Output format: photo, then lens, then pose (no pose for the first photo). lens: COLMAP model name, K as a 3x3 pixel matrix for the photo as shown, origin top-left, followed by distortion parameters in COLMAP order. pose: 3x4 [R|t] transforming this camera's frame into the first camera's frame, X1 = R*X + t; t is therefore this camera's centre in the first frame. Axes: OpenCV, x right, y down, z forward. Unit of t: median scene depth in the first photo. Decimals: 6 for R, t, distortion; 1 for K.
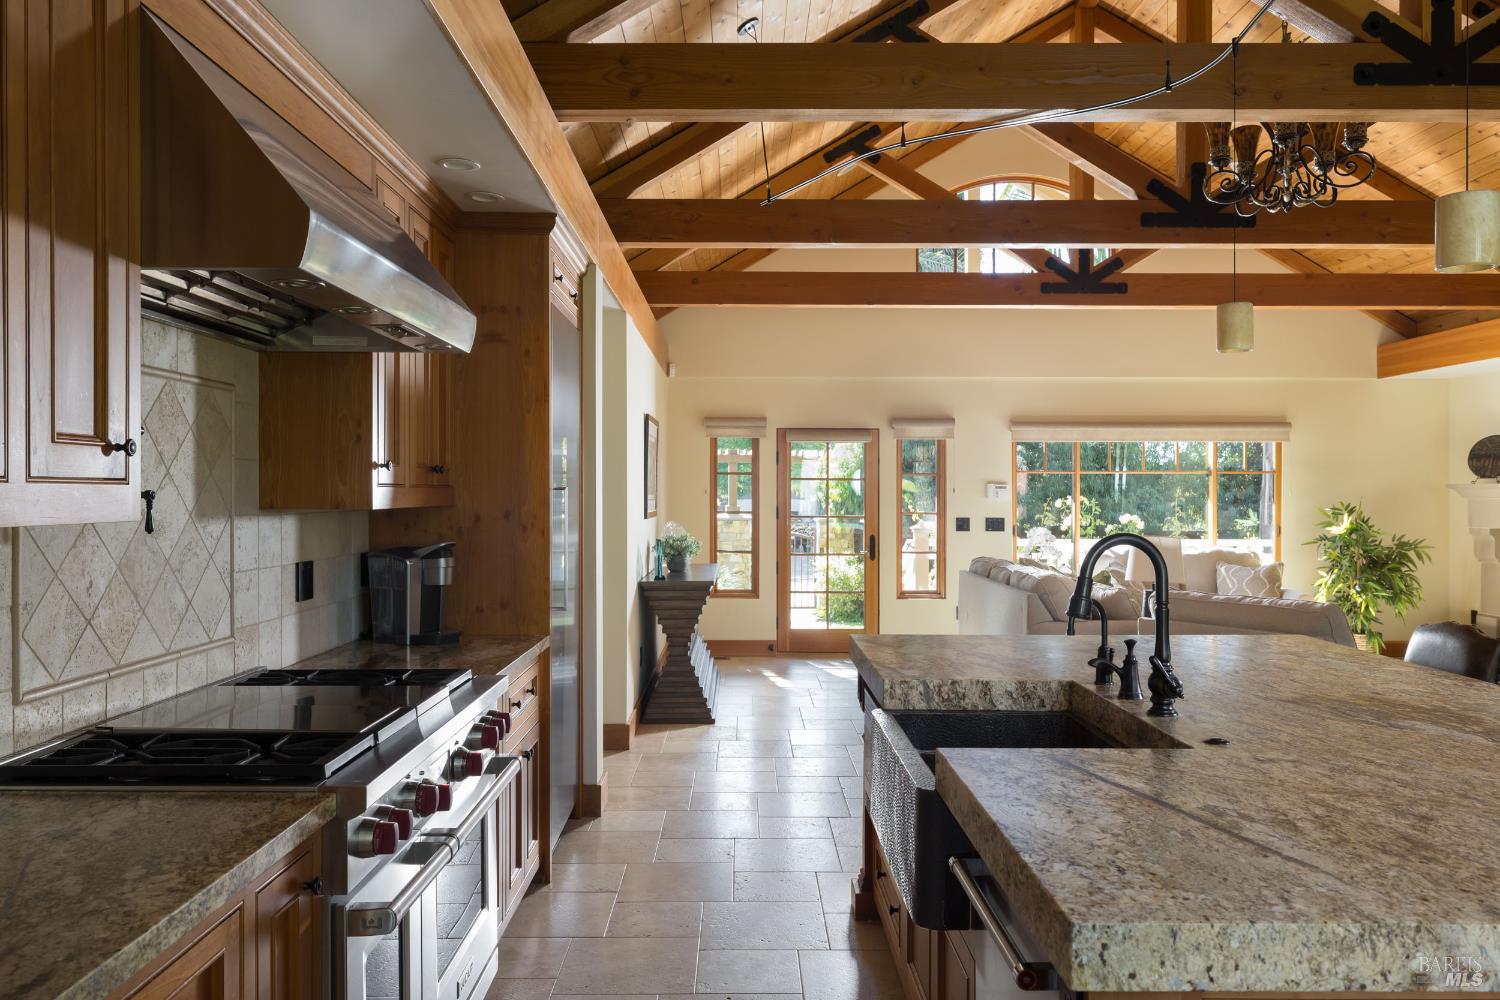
lens RADIAL K [[1178.1, 0, 746.3], [0, 1178.1, 493.9], [0, 0, 1]] dist [0.002104, 0.007342]
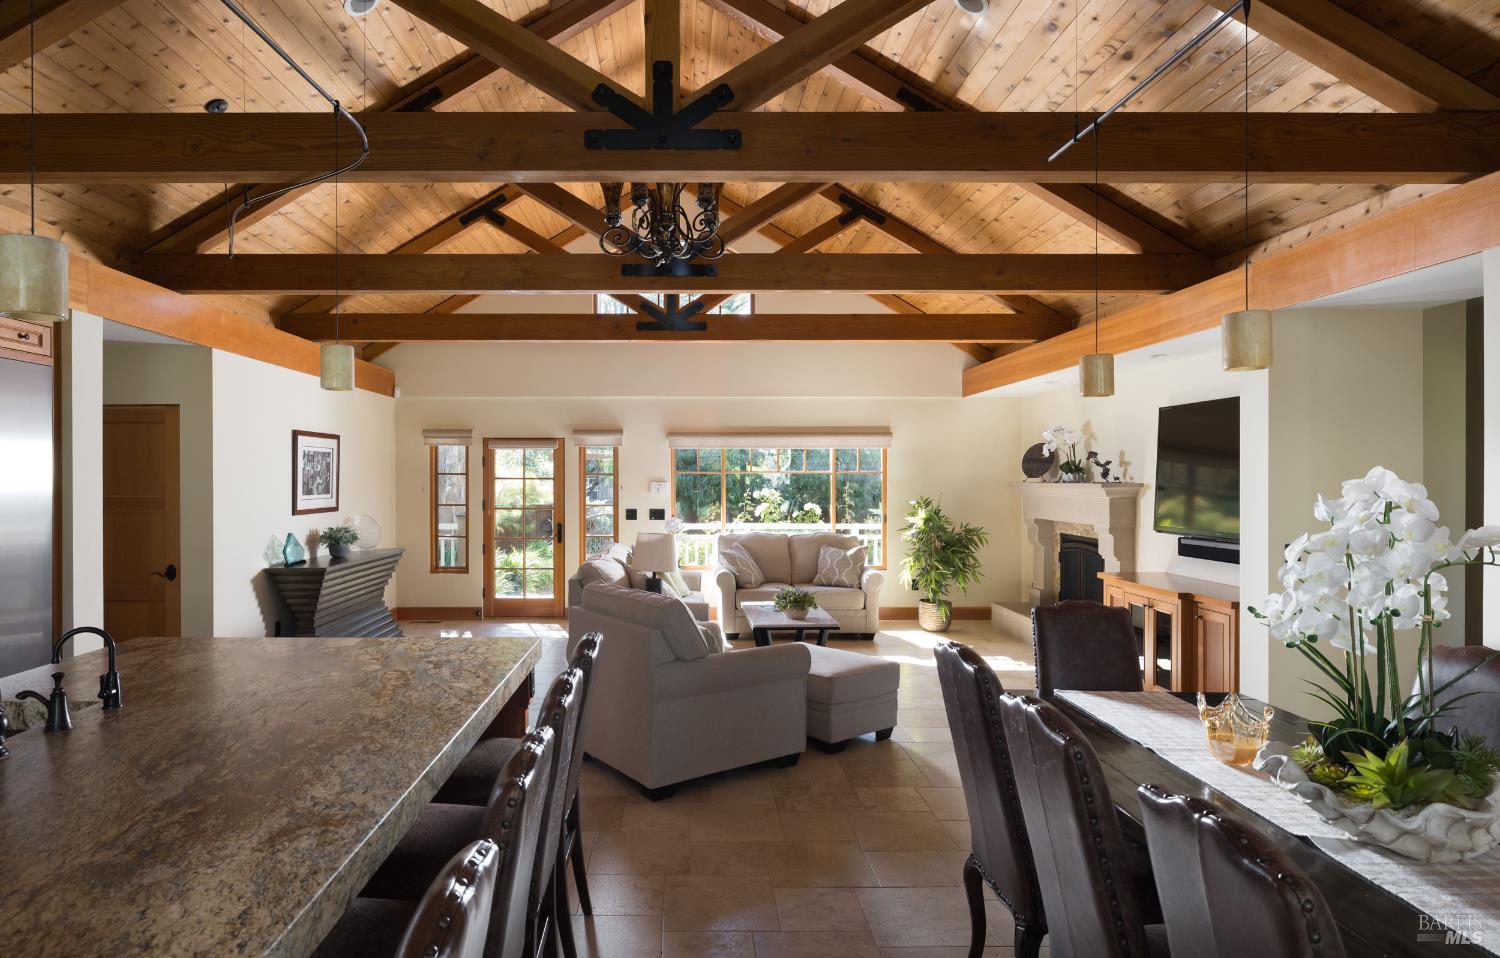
lens RADIAL K [[875.3, 0, 689.8], [0, 875.3, 474.7], [0, 0, 1]] dist [0.003131, -0.001697]
pose [[0.999949, -0.001388, -0.009994, 0.262388], [0.001359, 0.999995, -0.002843, -0.013890], [0.009998, 0.002830, 0.999946, 0.069972]]
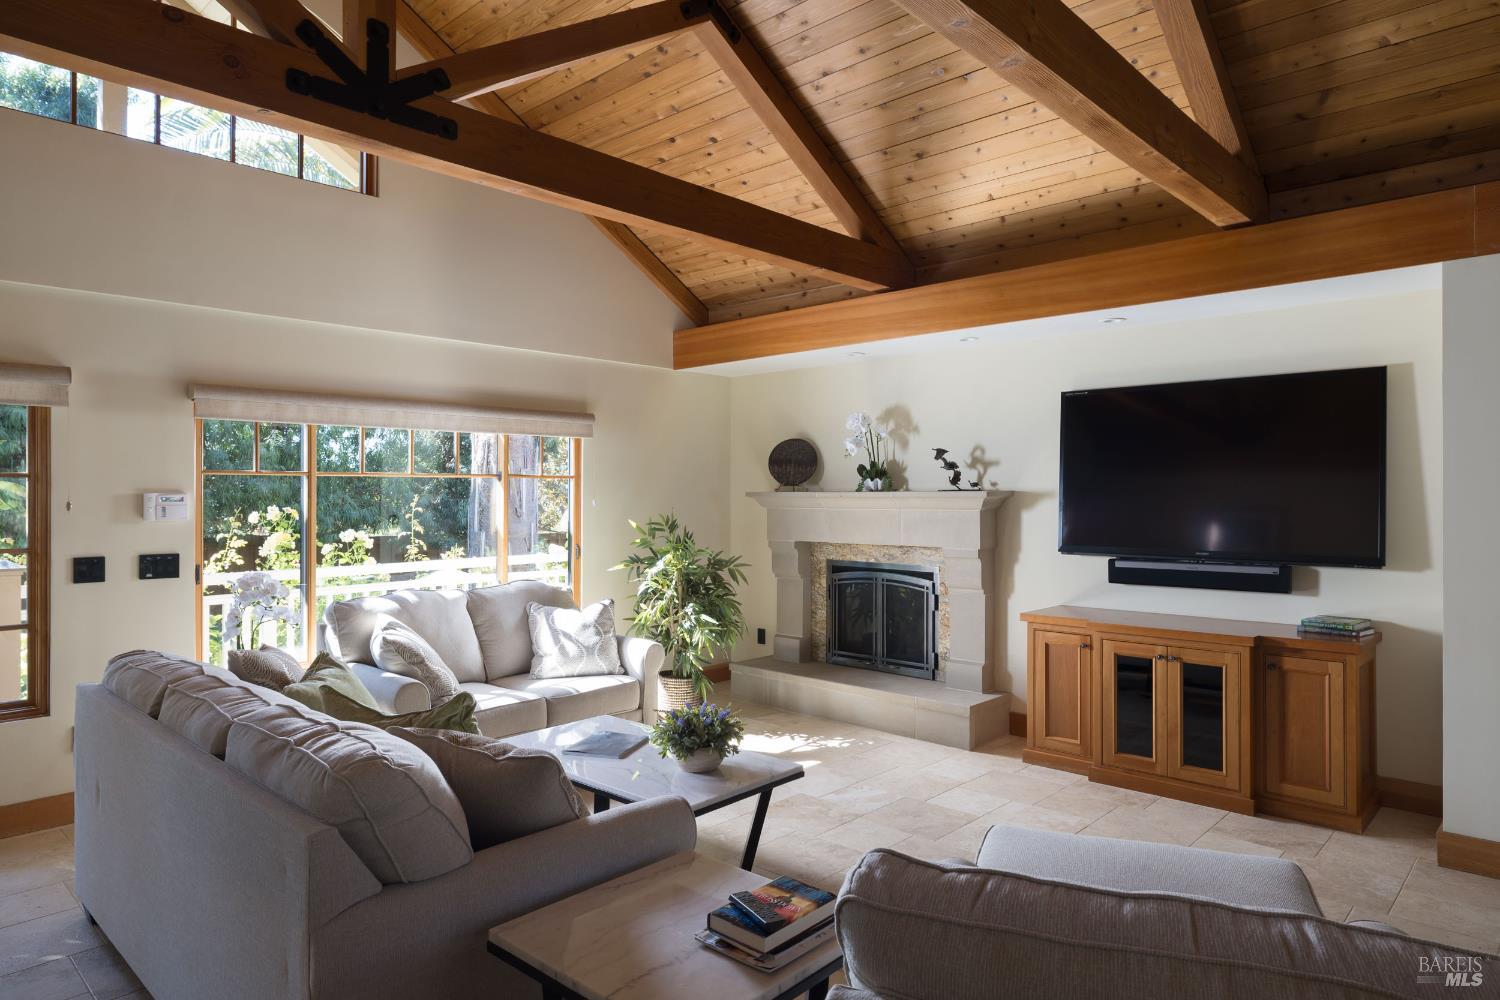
lens RADIAL K [[903.0, 0, 749.0], [0, 903.0, 492.5], [0, 0, 1]] dist [-0.007250, -0.000268]
pose [[0.691199, -0.002929, 0.722659, 0.099045], [0.003686, 0.999993, 0.000528, -0.008249], [-0.722655, 0.002299, 0.691205, 0.517633]]
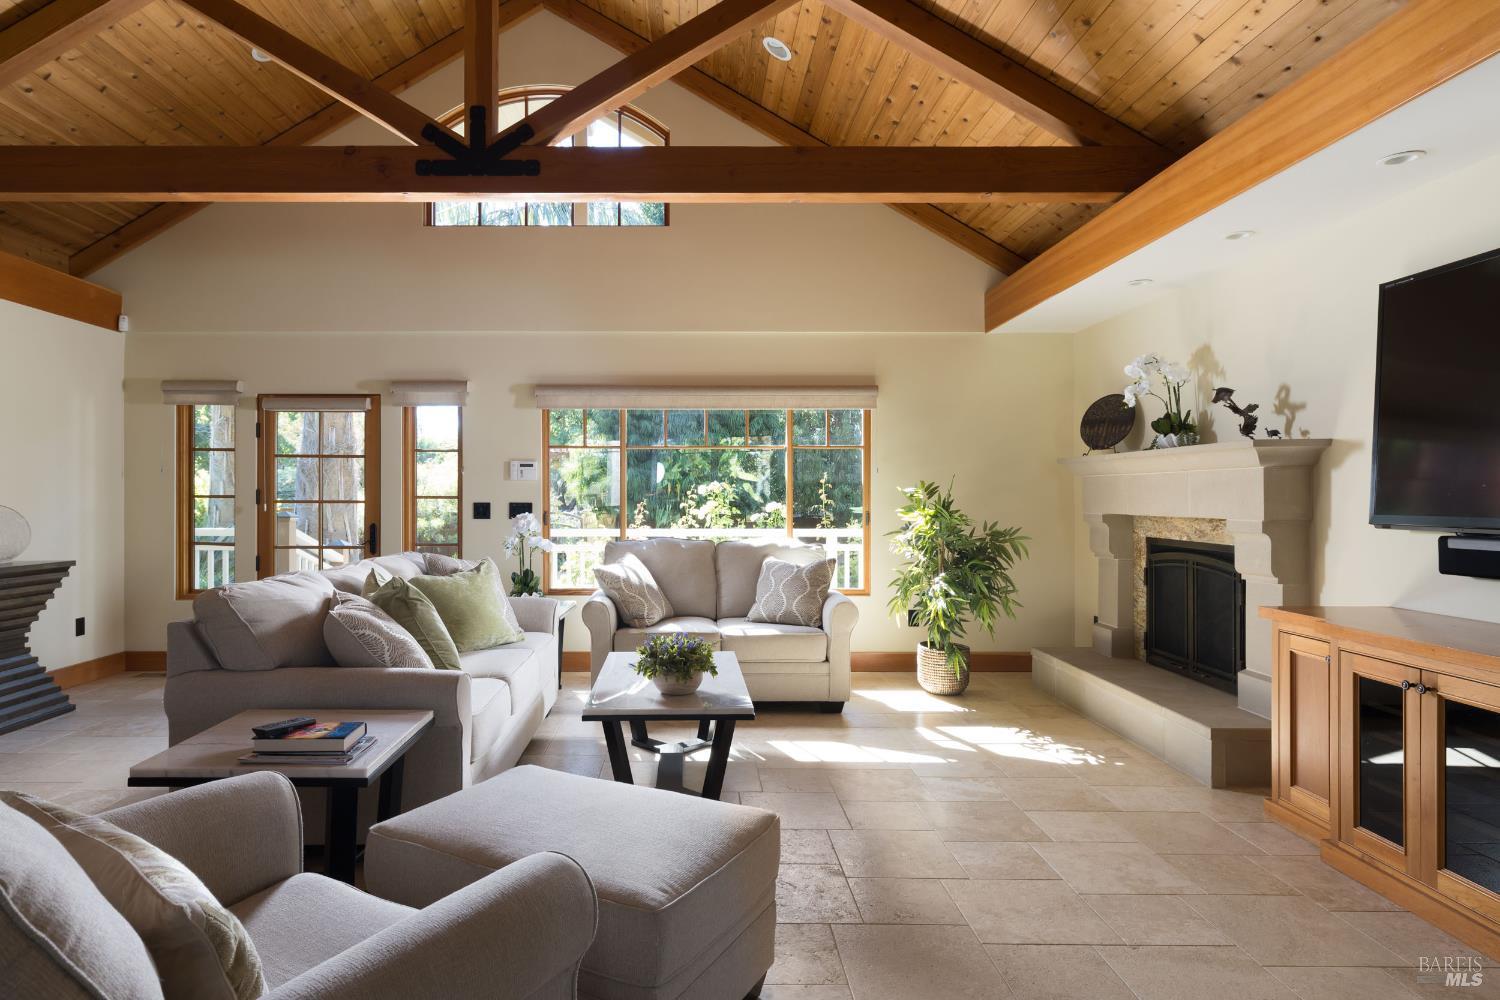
lens RADIAL K [[856.2, 0, 704.3], [0, 856.2, 494.8], [0, 0, 1]] dist [-0.005921, -0.001161]
pose [[0.999941, -0.000511, -0.010885, 0.355611], [0.000483, 0.999997, -0.002533, 0.017057], [0.010886, 0.002527, 0.999938, 0.413234]]
